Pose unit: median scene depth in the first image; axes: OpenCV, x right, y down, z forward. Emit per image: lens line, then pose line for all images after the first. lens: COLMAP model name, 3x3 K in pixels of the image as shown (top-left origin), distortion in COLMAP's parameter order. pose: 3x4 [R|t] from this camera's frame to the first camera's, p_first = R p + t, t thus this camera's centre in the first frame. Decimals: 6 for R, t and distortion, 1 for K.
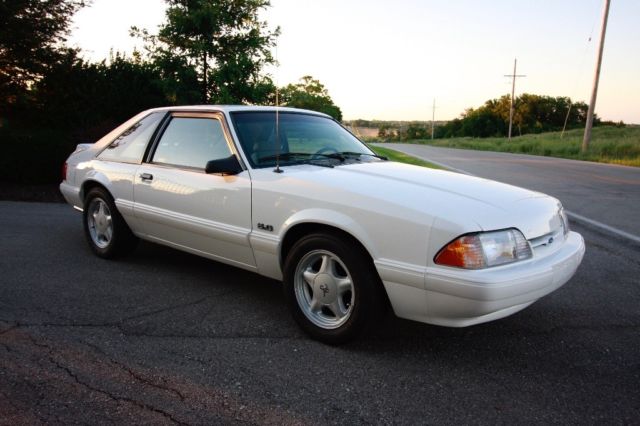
lens RADIAL K [[529.9, 0, 319.4], [0, 529.9, 212.1], [0, 0, 1]] dist [0.009944, 0.002704]
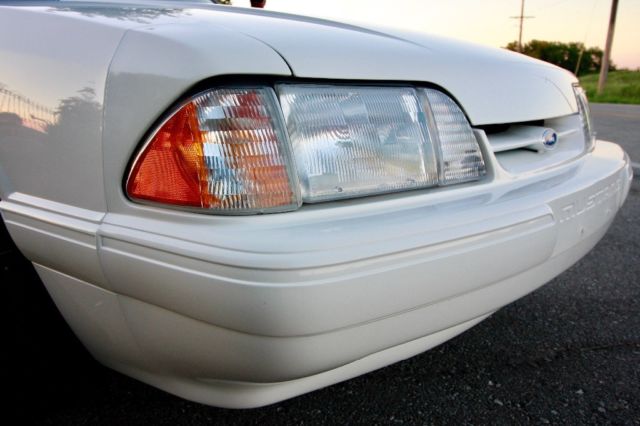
lens RADIAL K [[529.9, 0, 321.0], [0, 529.9, 213.4], [0, 0, 1]] dist [0.009944, 0.002704]
pose [[0.999510, -0.026801, -0.016167, 0.048449], [0.027798, 0.997500, 0.064962, 0.013183], [0.014386, -0.065380, 0.997757, 0.108055]]
